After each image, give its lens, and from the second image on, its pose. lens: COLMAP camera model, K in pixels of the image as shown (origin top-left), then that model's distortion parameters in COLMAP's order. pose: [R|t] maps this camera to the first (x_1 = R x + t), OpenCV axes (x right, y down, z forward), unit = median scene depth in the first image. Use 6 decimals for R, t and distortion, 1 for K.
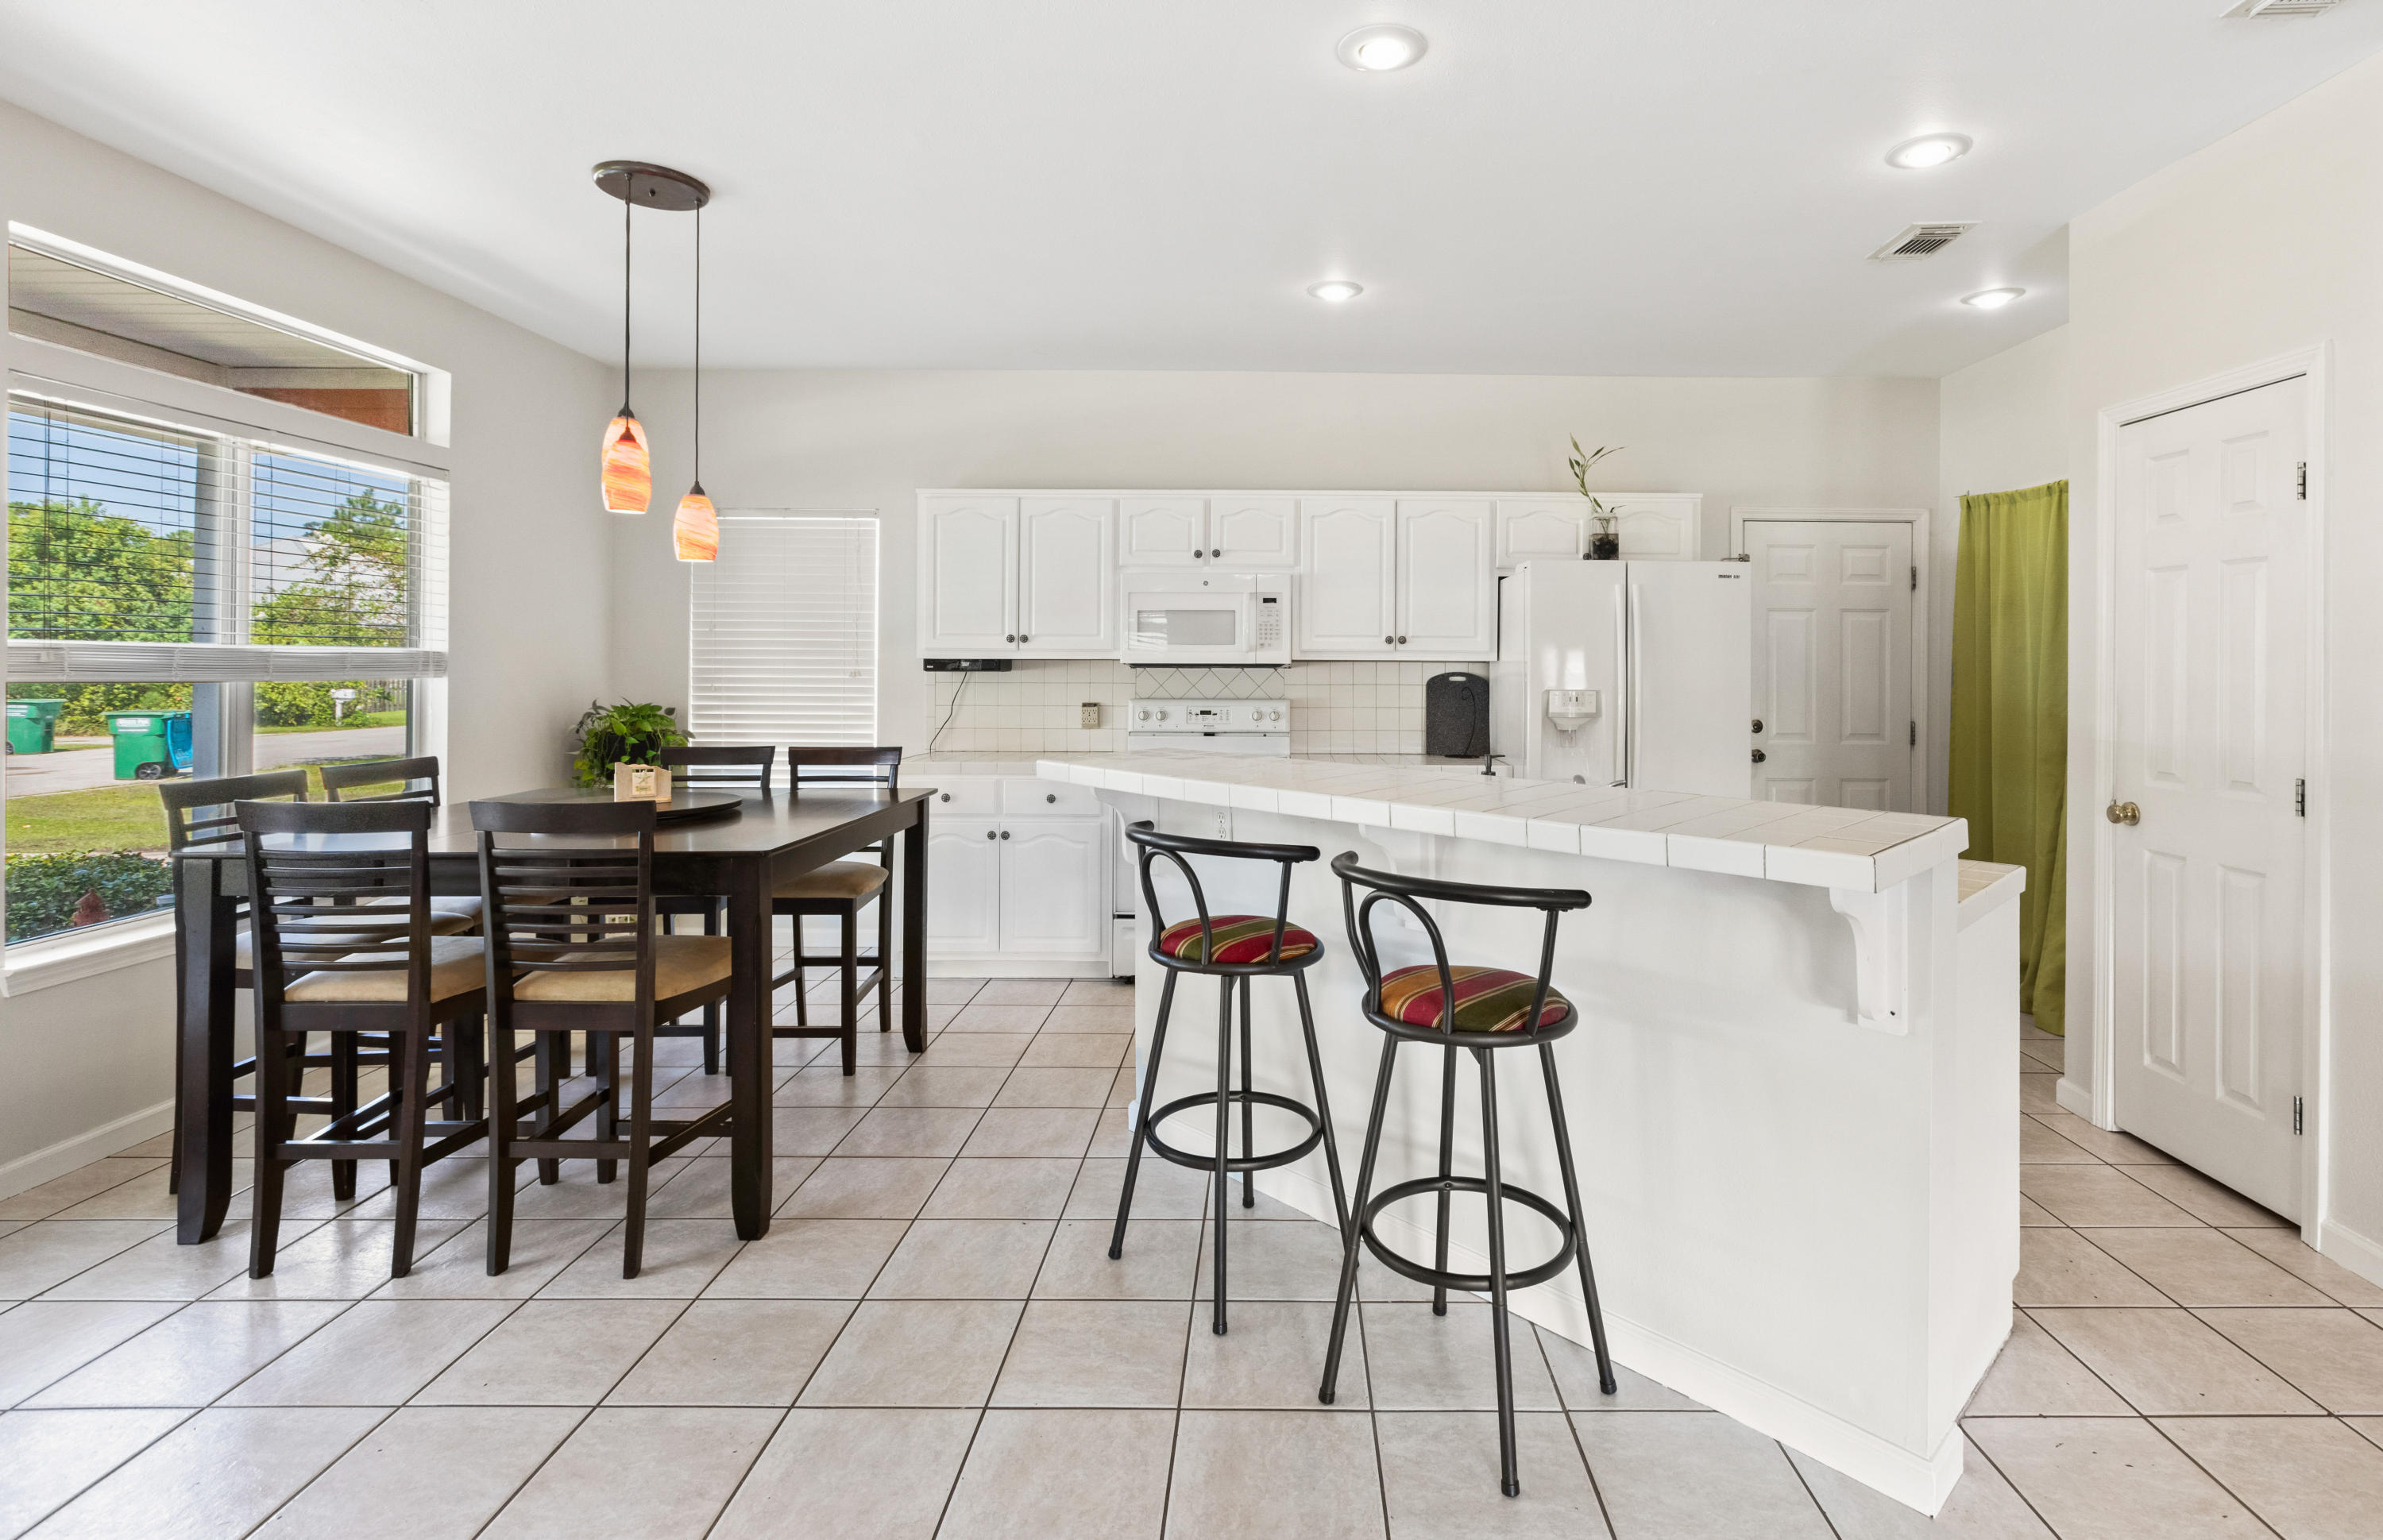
lens RADIAL K [[1129.8, 0, 1291.9], [0, 1129.8, 662.4], [0, 0, 1]] dist [-0.000817, 0.000388]
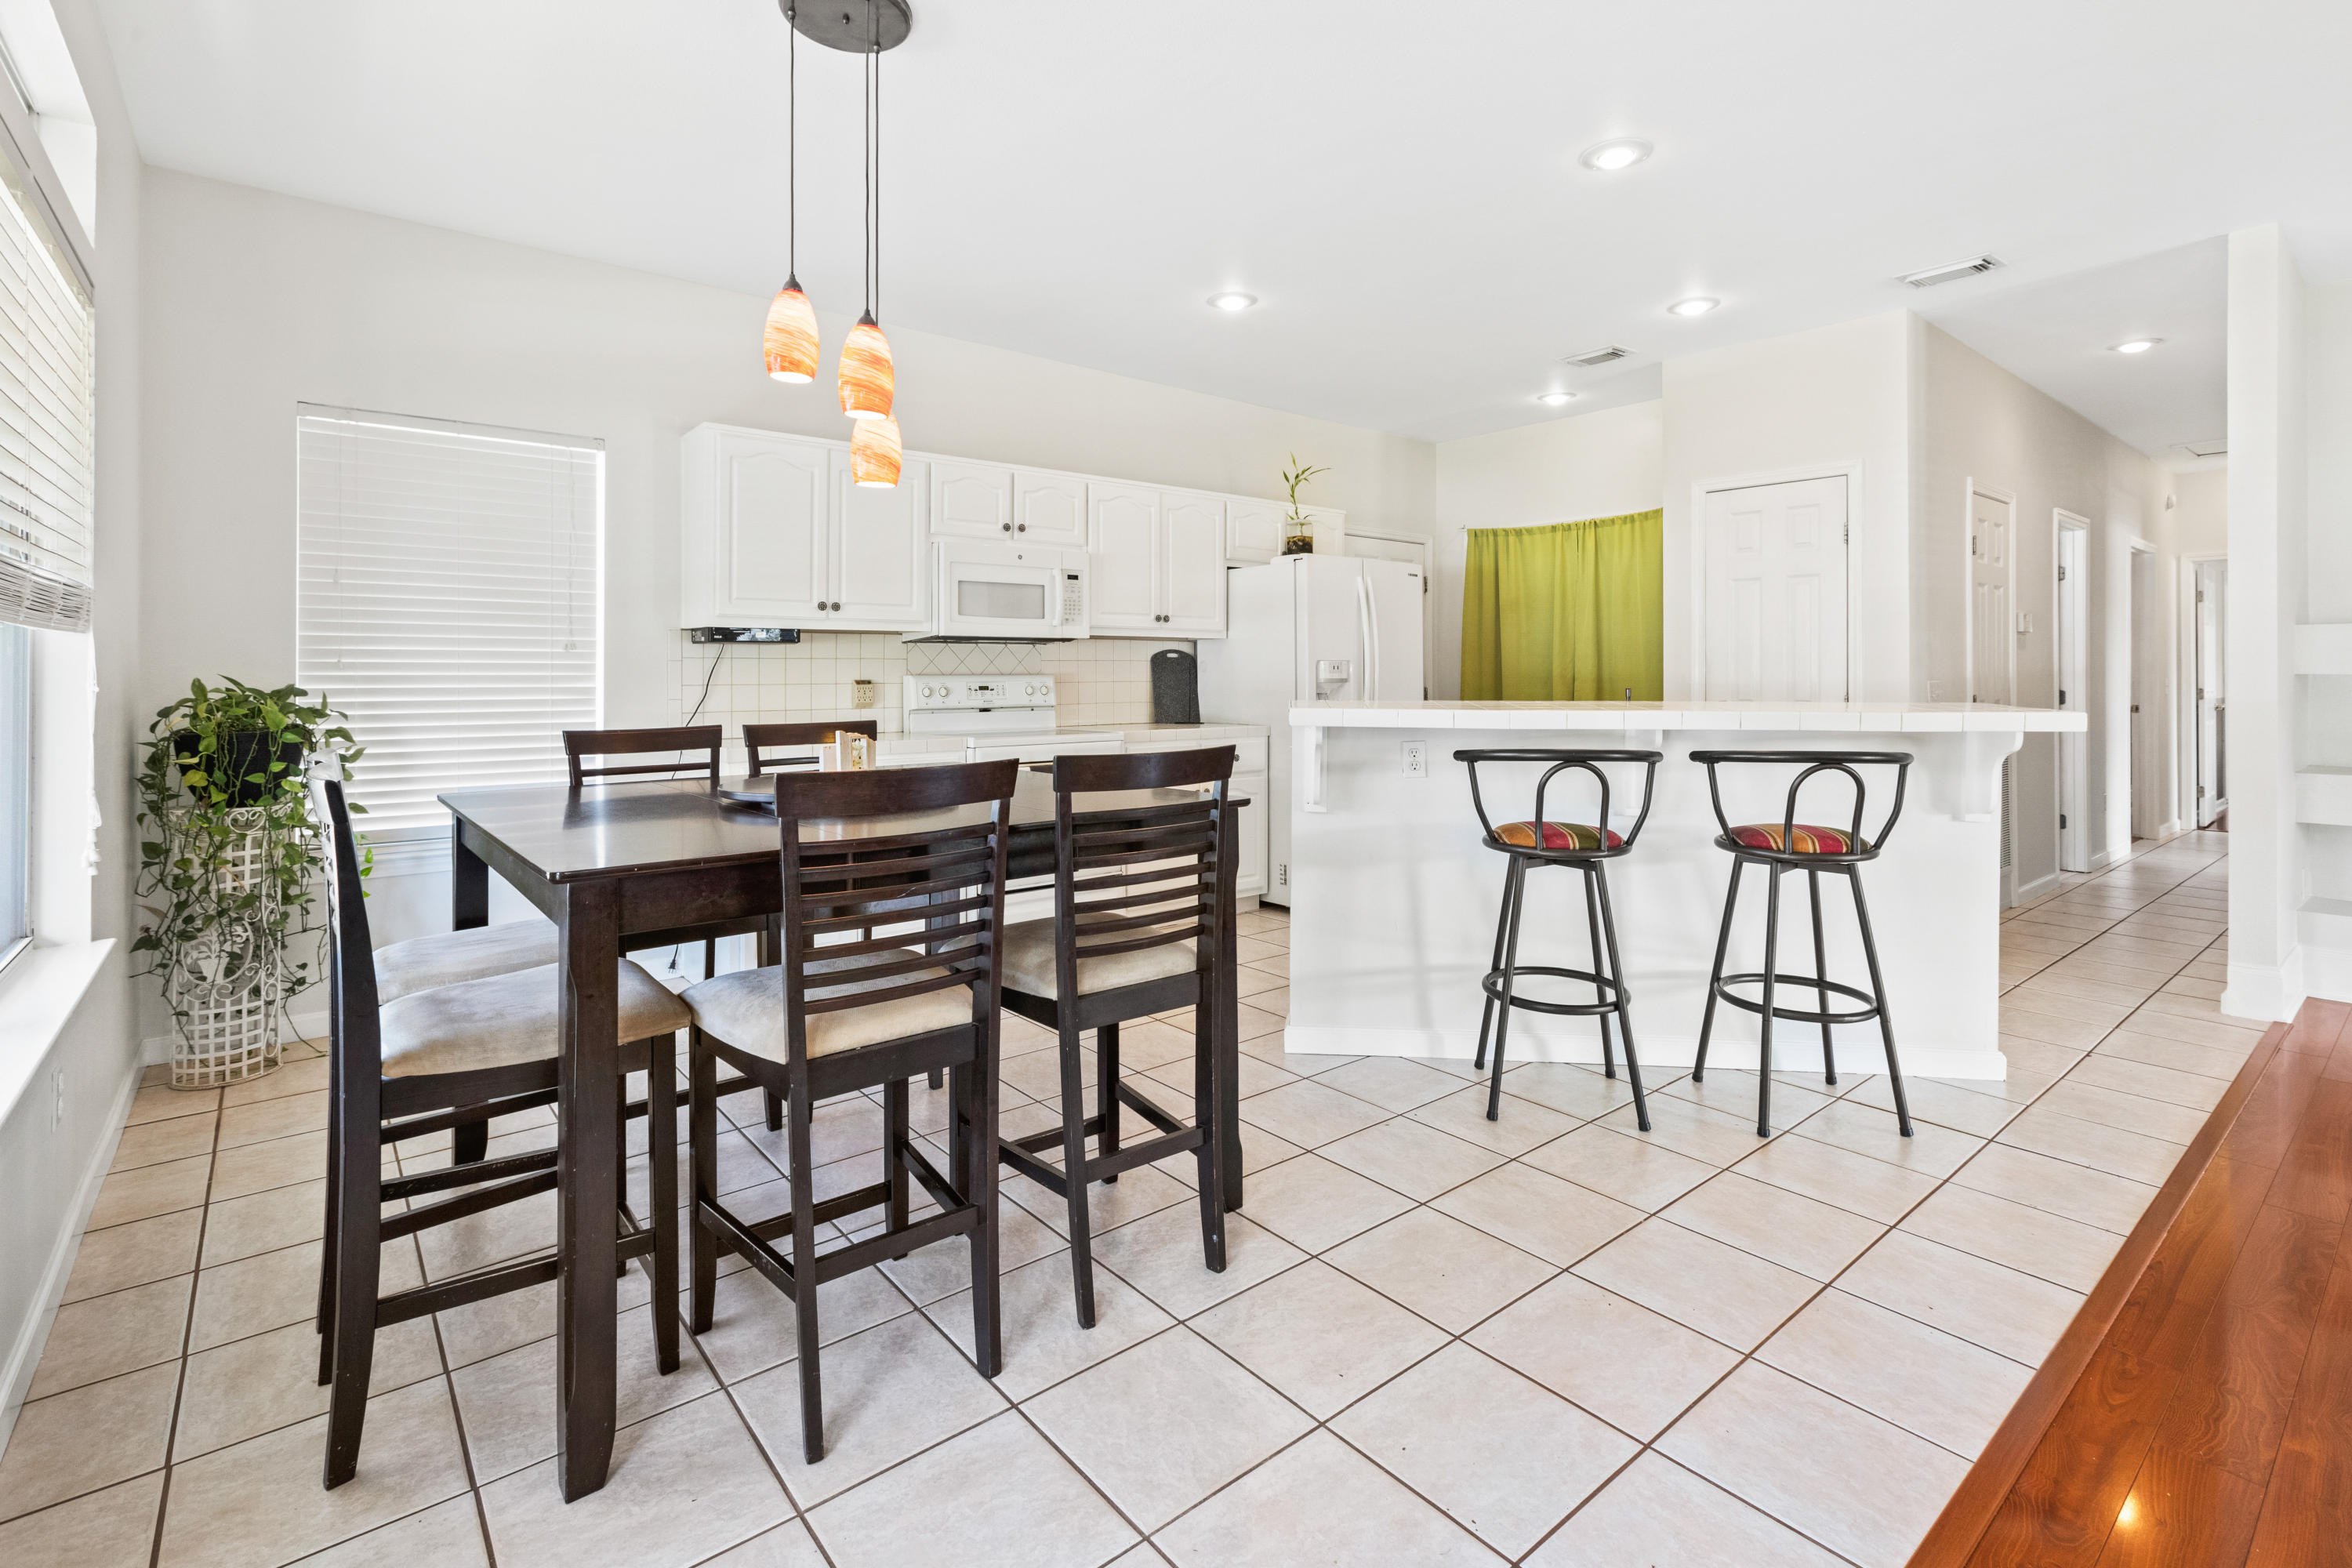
lens RADIAL K [[1077.7, 0, 1169.6], [0, 1077.7, 669.9], [0, 0, 1]] dist [0.000553, 0.000055]
pose [[0.782385, -0.004558, 0.622779, -0.565356], [0.004226, 0.999989, 0.002010, 0.028713], [-0.622781, 0.001059, 0.782396, 0.168911]]
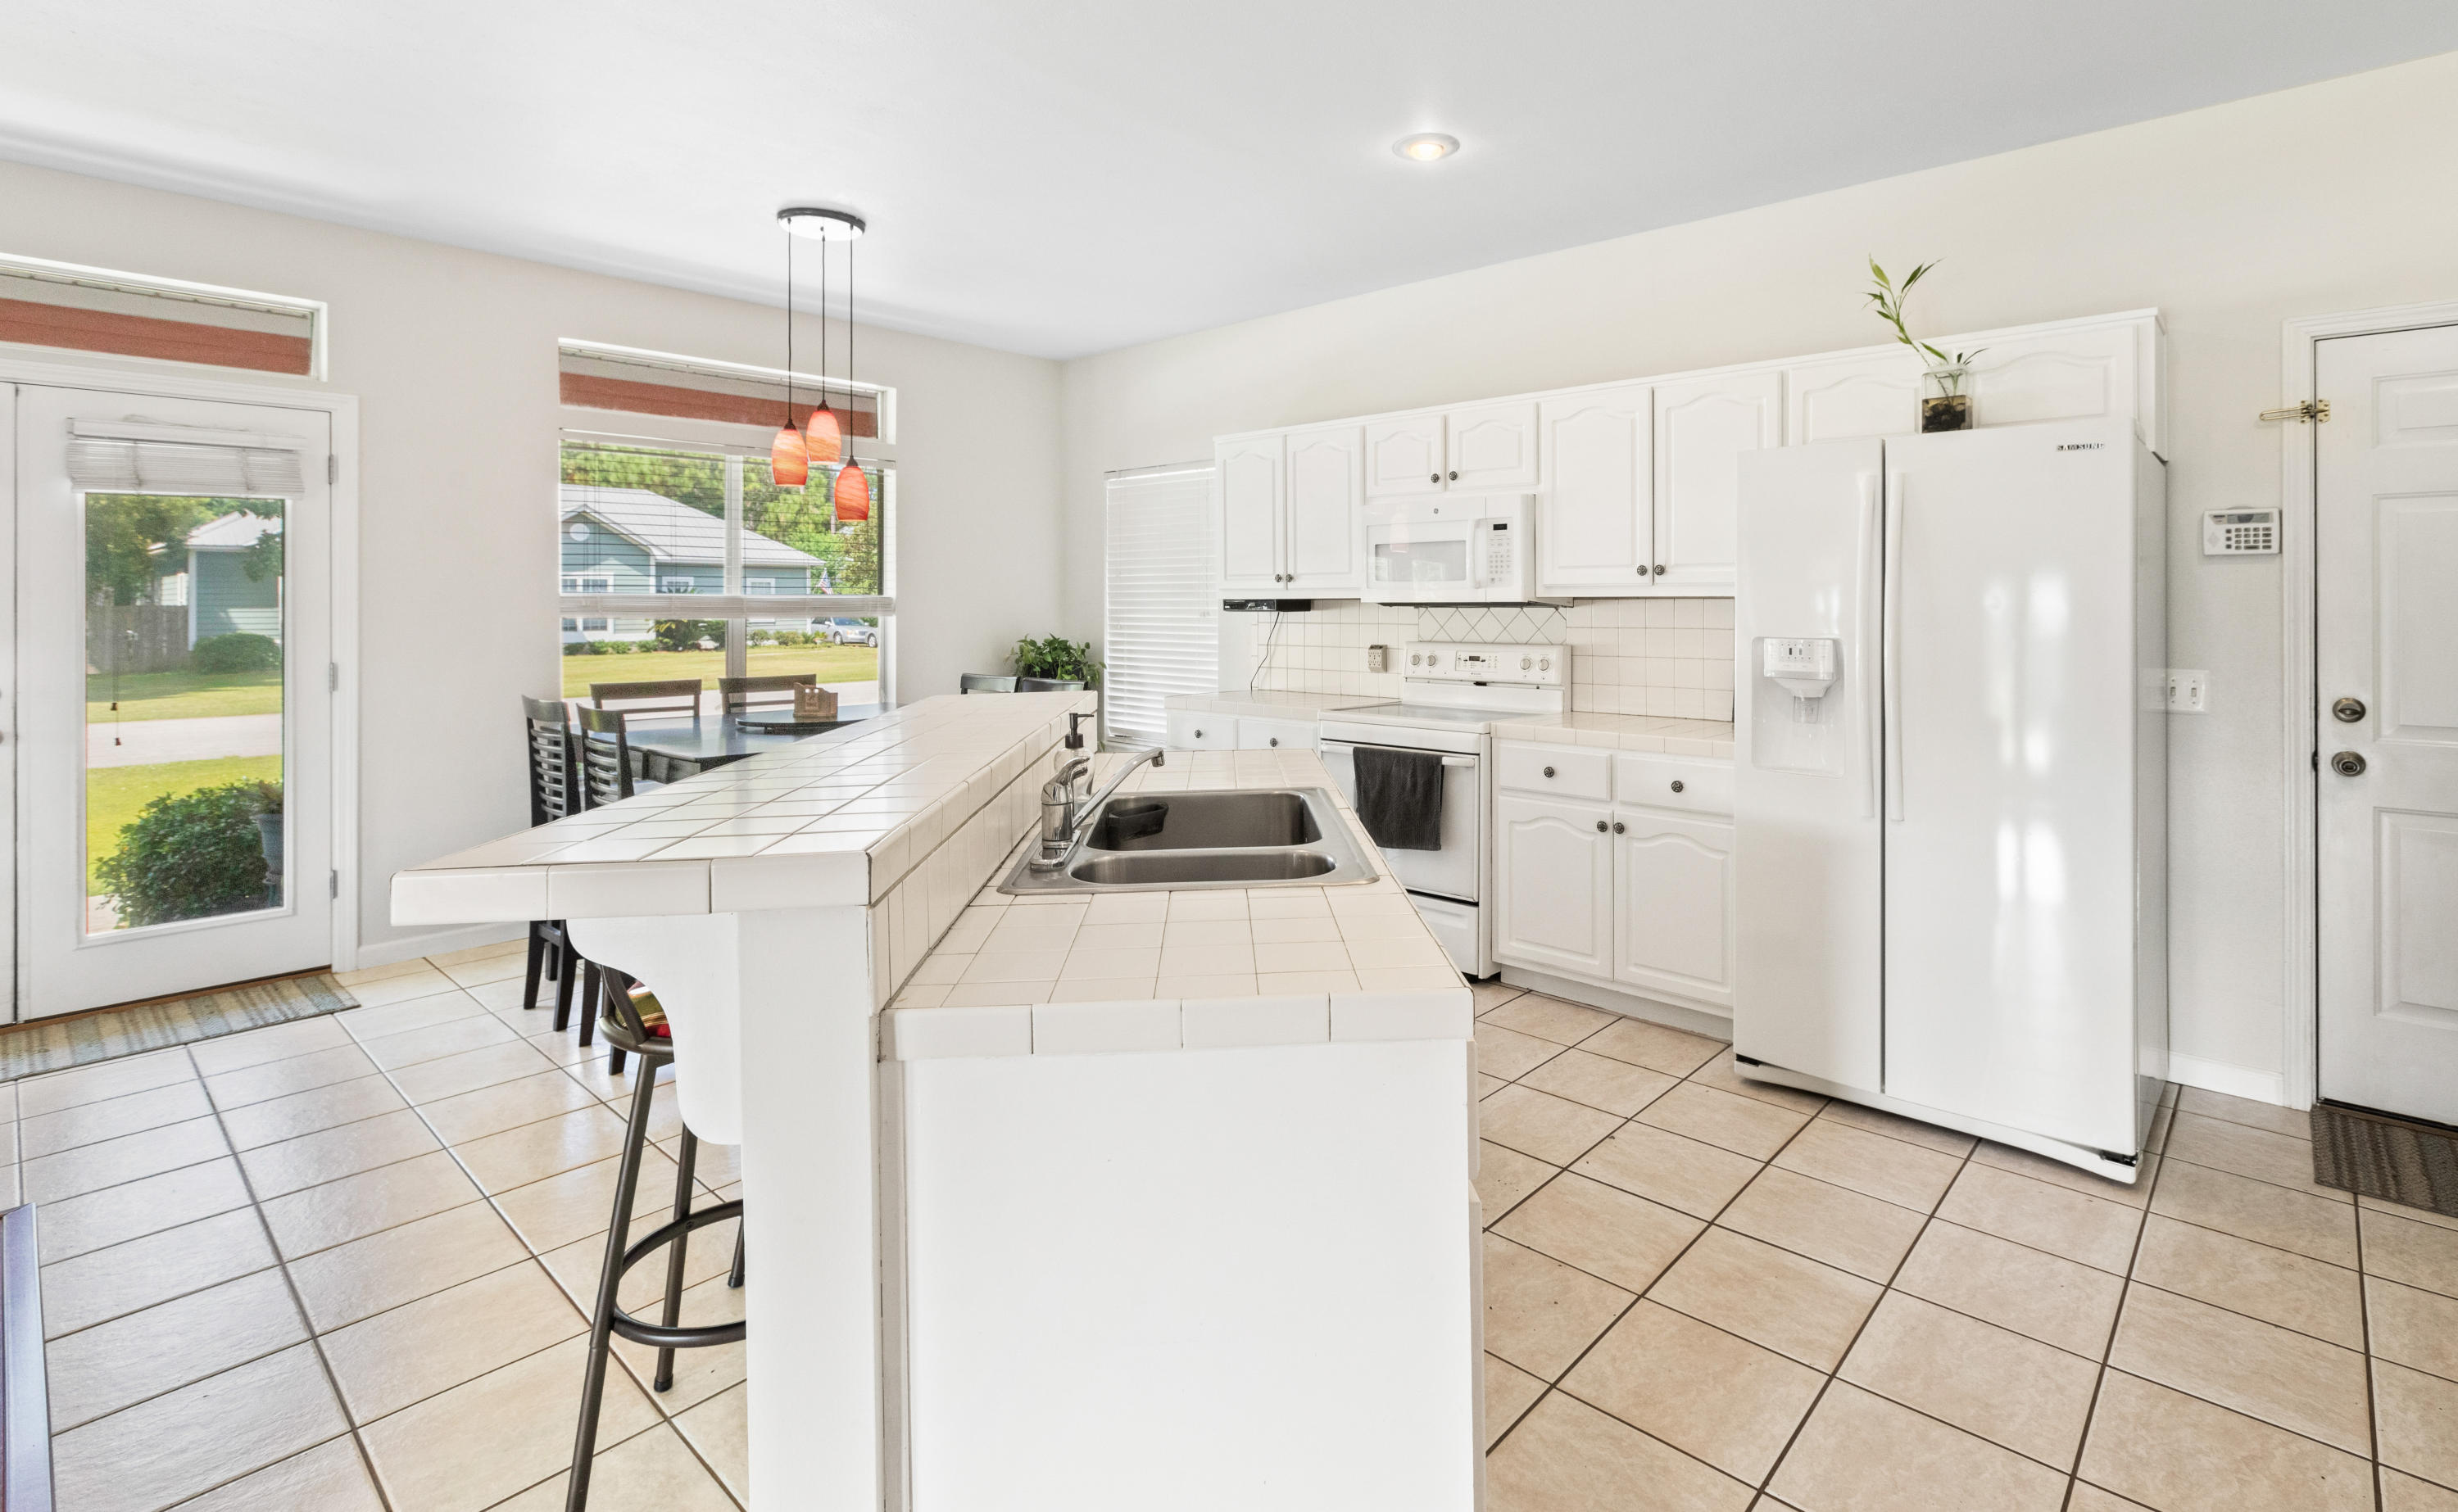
lens RADIAL K [[1139.5, 0, 1310.2], [0, 1139.5, 593.8], [0, 0, 1]] dist [-0.000214, -0.000115]
pose [[0.753230, -0.011016, -0.657665, 0.427807], [0.008319, 0.999939, -0.007222, -0.000175], [0.657704, -0.000031, 0.753276, 0.269942]]
